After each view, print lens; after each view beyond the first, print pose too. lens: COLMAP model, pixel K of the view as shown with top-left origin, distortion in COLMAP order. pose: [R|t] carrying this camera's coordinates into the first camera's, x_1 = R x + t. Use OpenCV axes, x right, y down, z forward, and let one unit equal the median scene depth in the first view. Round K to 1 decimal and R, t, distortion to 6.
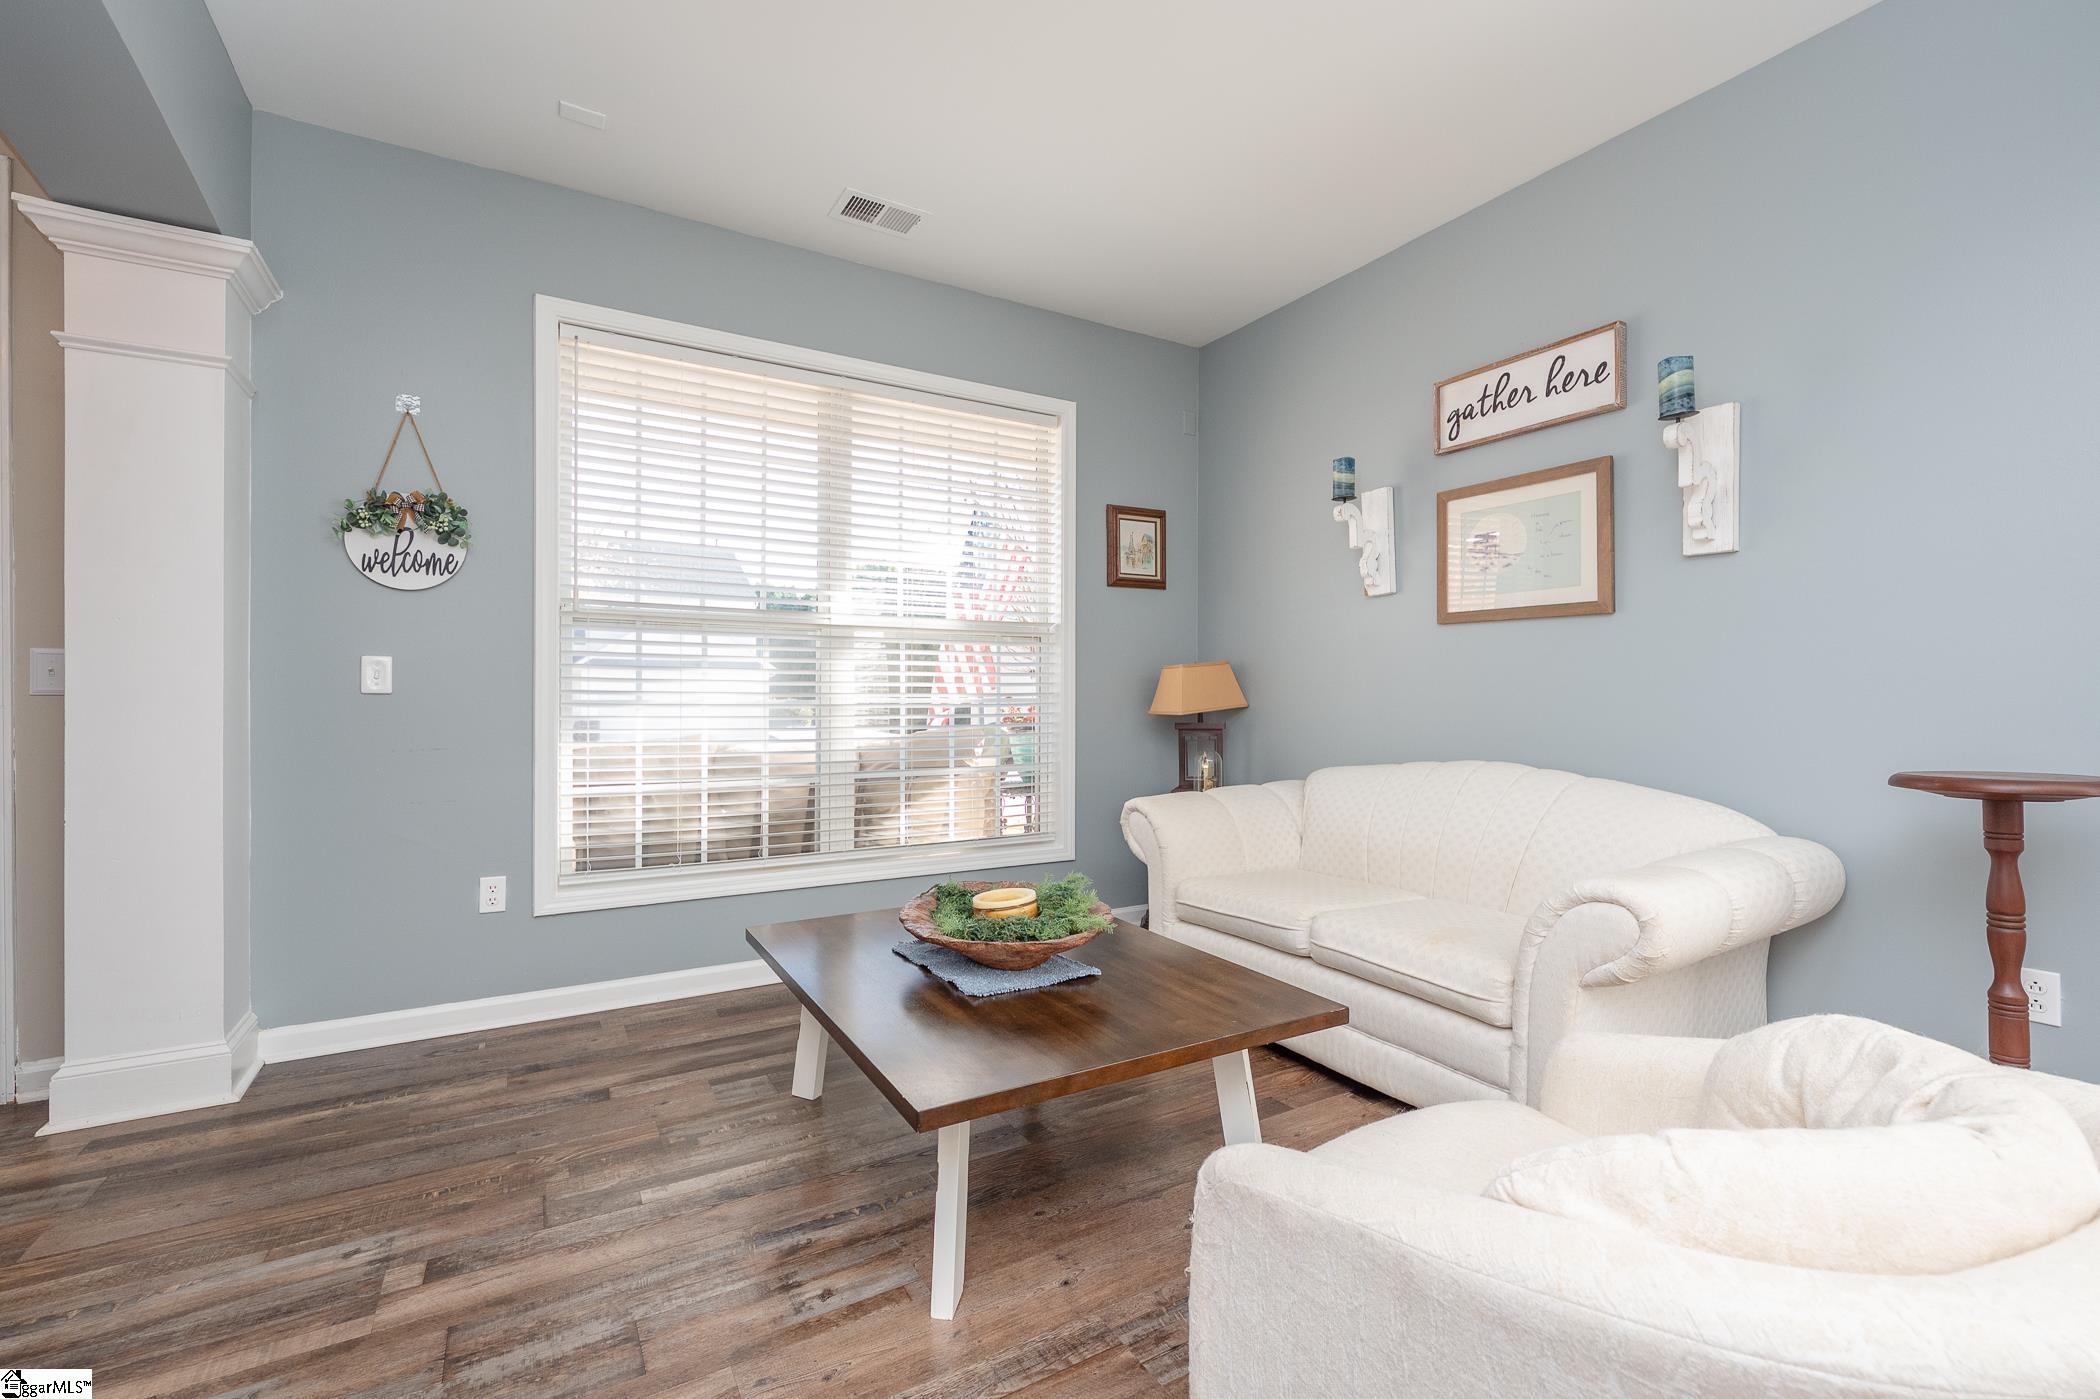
lens RADIAL K [[849.2, 0, 1029.8], [0, 849.2, 700.9], [0, 0, 1]] dist [-0.004911, -0.000112]
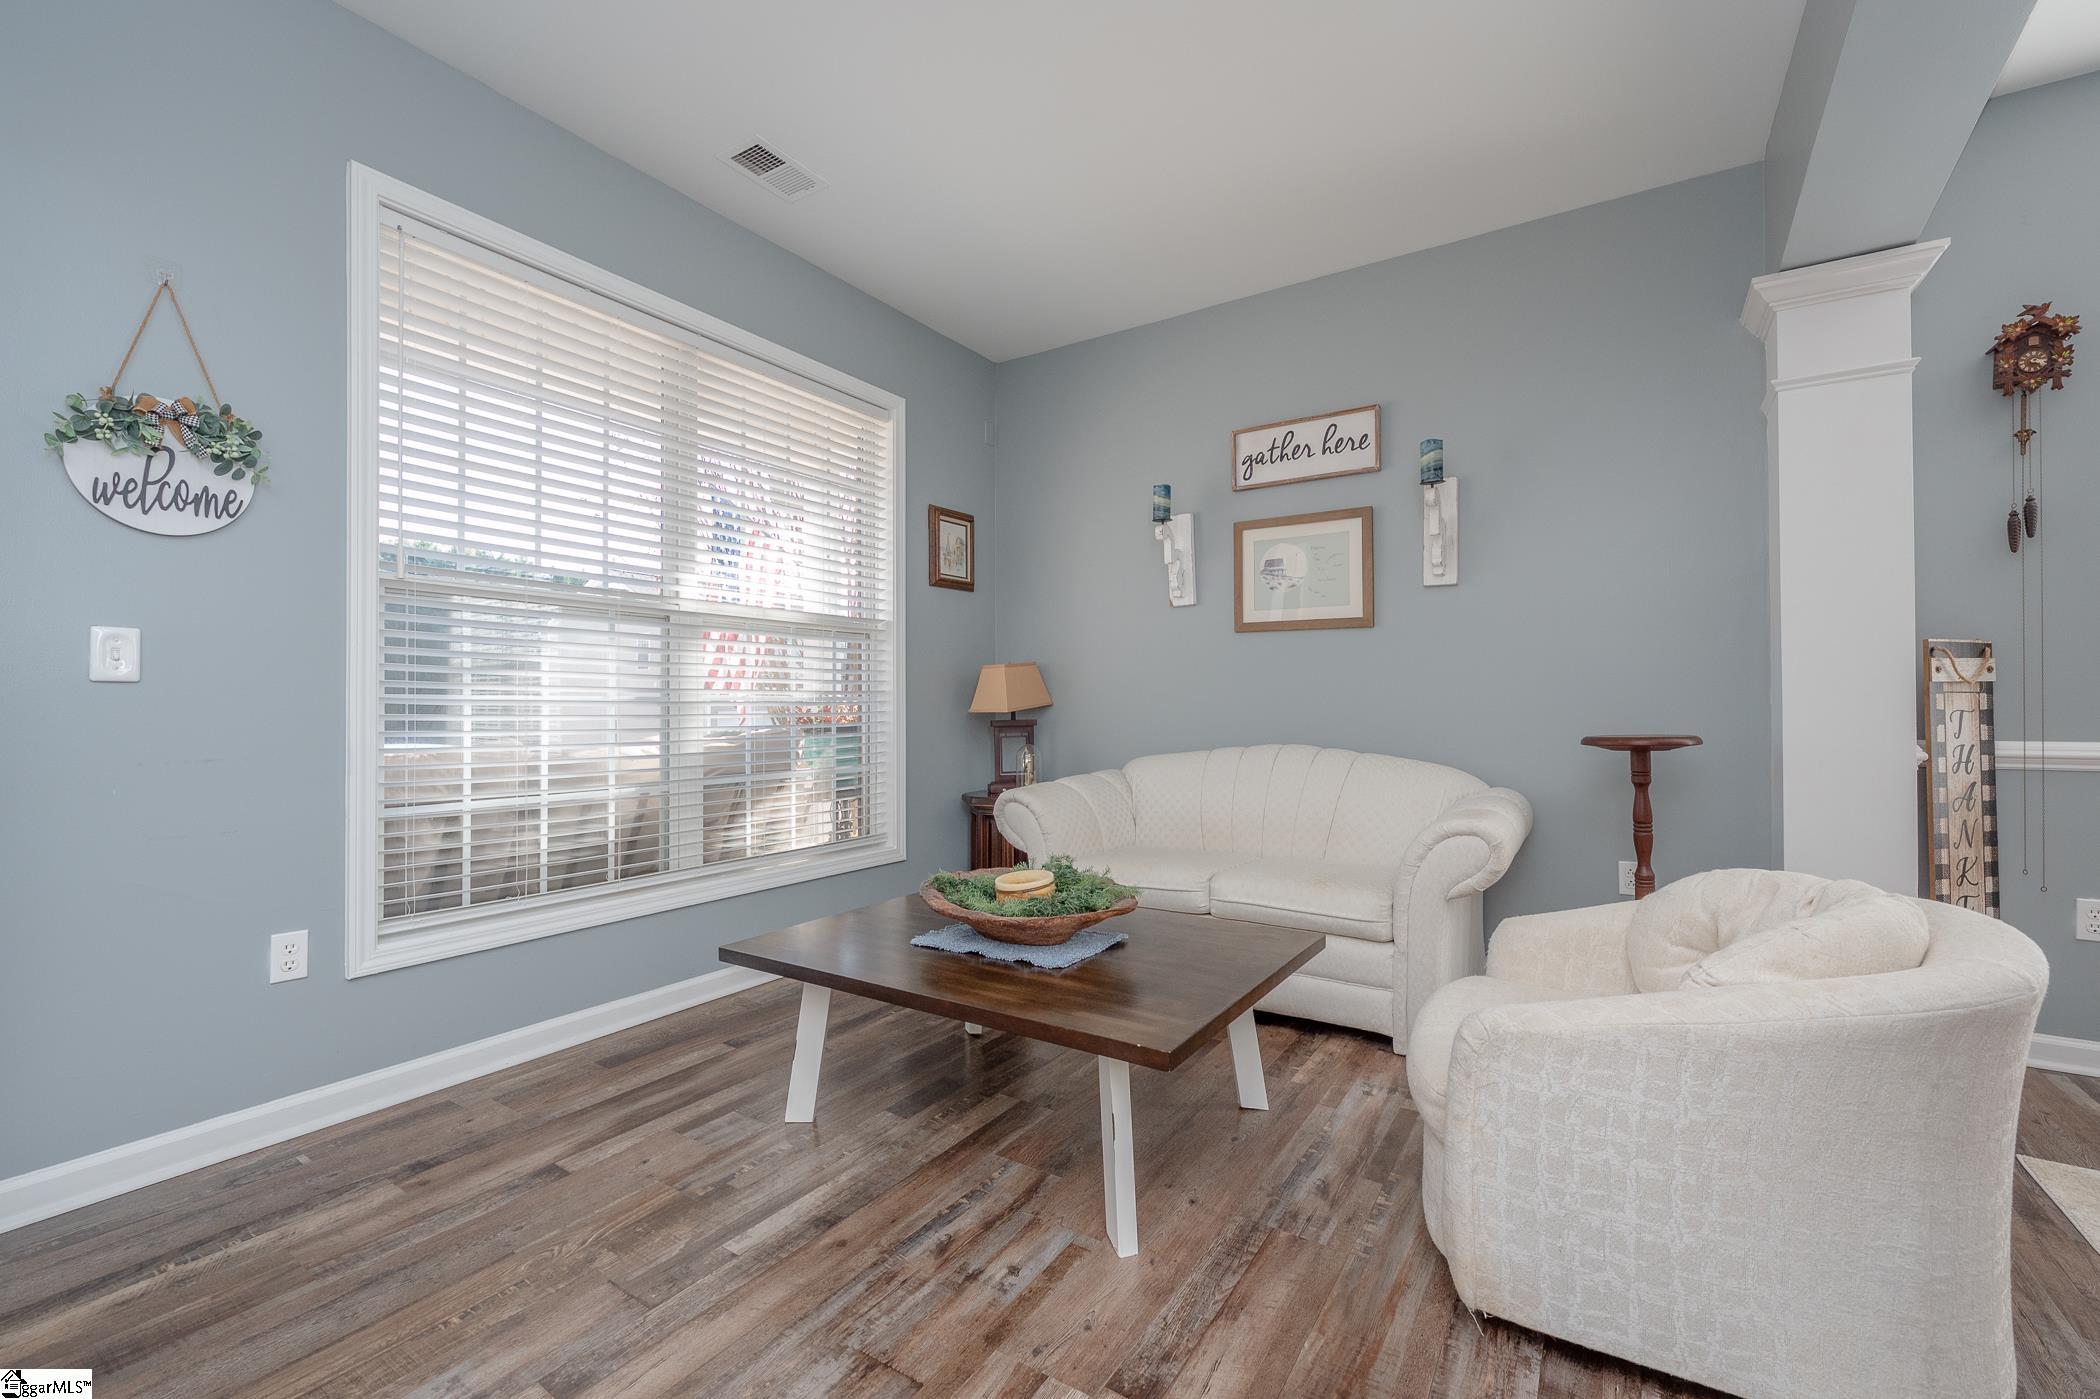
lens RADIAL K [[868.2, 0, 1045.9], [0, 868.2, 701.9], [0, 0, 1]] dist [-0.006583, 0.000576]
pose [[0.895368, -0.004770, 0.445302, -0.392799], [0.009685, 0.999915, -0.008763, 0.020928], [-0.445222, 0.012158, 0.895337, 0.032231]]
